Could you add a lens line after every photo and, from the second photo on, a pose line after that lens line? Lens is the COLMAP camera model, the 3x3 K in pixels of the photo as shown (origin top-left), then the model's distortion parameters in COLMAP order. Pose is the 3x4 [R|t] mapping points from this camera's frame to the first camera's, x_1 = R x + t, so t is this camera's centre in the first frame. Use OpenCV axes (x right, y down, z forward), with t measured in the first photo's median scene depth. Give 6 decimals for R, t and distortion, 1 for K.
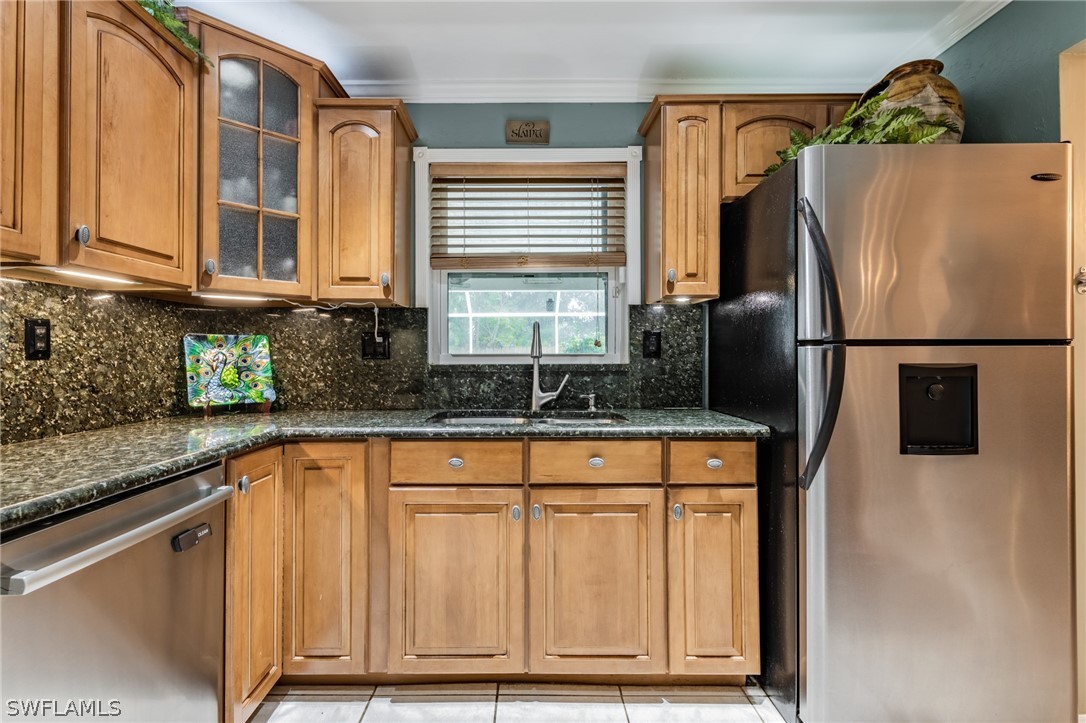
lens RADIAL K [[490.8, 0, 535.1], [0, 490.8, 352.0], [0, 0, 1]] dist [0.000798, -0.000062]
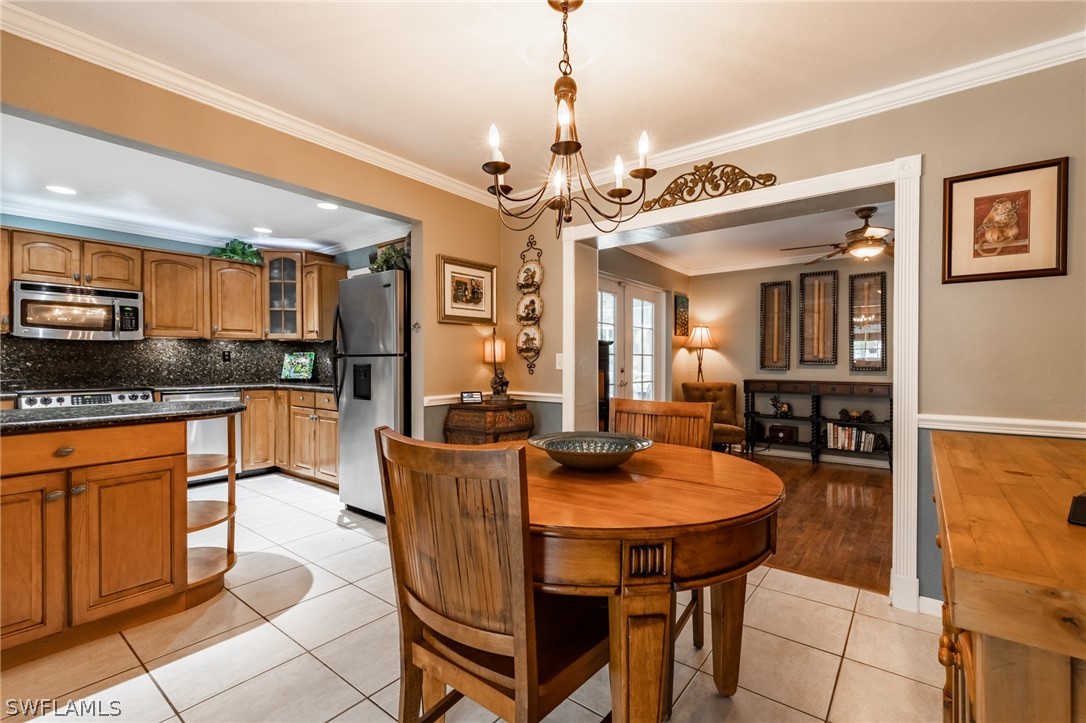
lens RADIAL K [[490.8, 0, 573.9], [0, 490.8, 372.5], [0, 0, 1]] dist [0.000798, -0.000062]
pose [[0.803707, 0.015341, -0.594827, 2.718932], [0.002373, 0.999577, 0.028986, -0.002923], [0.595020, -0.024708, 0.803331, -0.323383]]
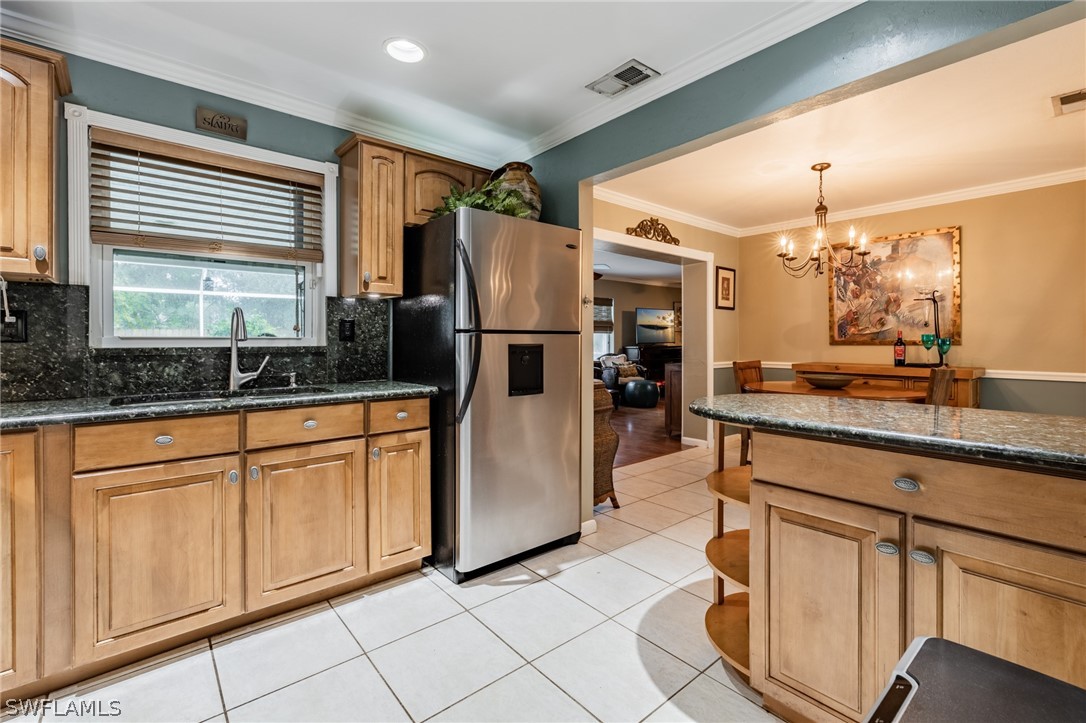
lens RADIAL K [[463.4, 0, 552.0], [0, 463.4, 344.3], [0, 0, 1]] dist [0.003466, -0.002020]
pose [[0.759339, -0.003937, 0.650683, -0.171763], [-0.007042, 0.999873, 0.014268, -0.000344], [-0.650657, -0.015416, 0.759216, -0.286142]]
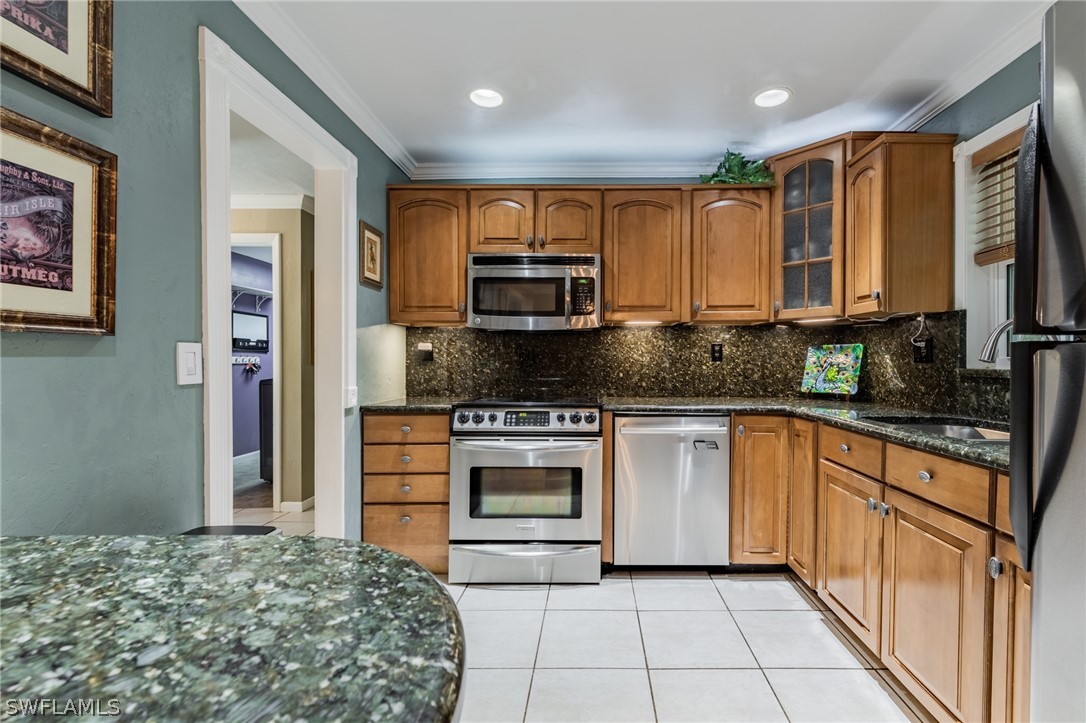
lens RADIAL K [[490.8, 0, 570.4], [0, 490.8, 363.7], [0, 0, 1]] dist [0.000798, -0.000062]
pose [[-0.042999, 0.009060, -0.999034, 1.045629], [0.007044, 0.999937, 0.008764, 0.001849], [0.999050, -0.006661, -0.043061, 0.373557]]
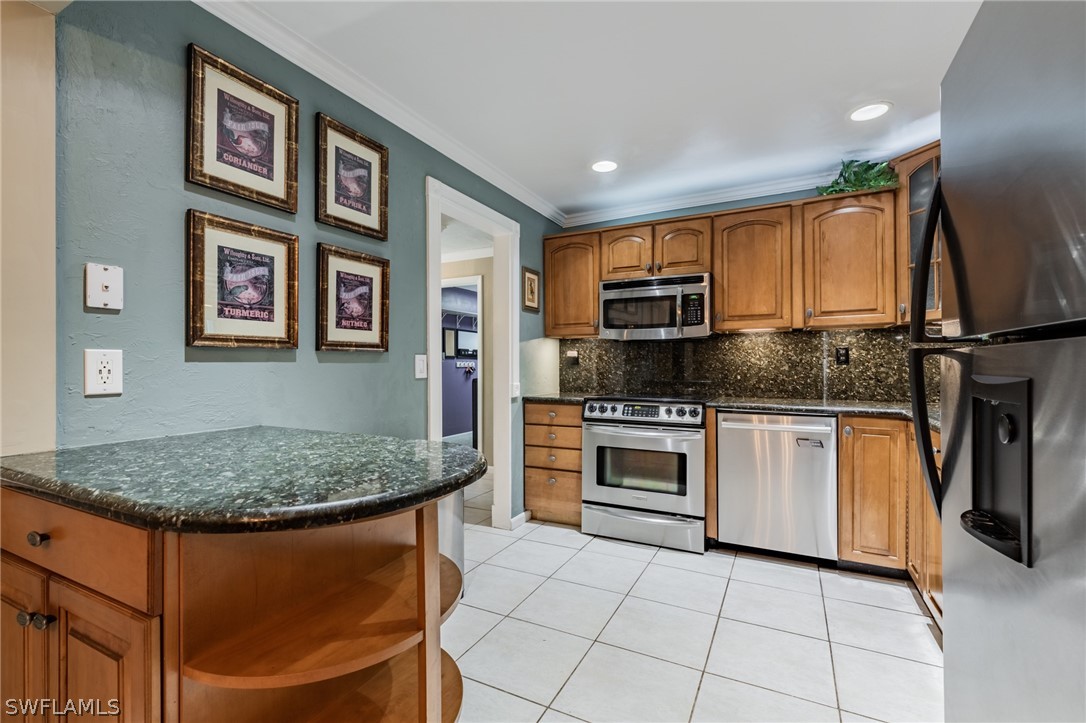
lens RADIAL K [[463.4, 0, 529.5], [0, 463.4, 360.2], [0, 0, 1]] dist [0.003466, -0.002020]
pose [[-0.489762, -0.004980, -0.871842, 1.311471], [0.009296, 0.999897, -0.010934, 0.004168], [0.871807, -0.013459, -0.489665, 0.675809]]
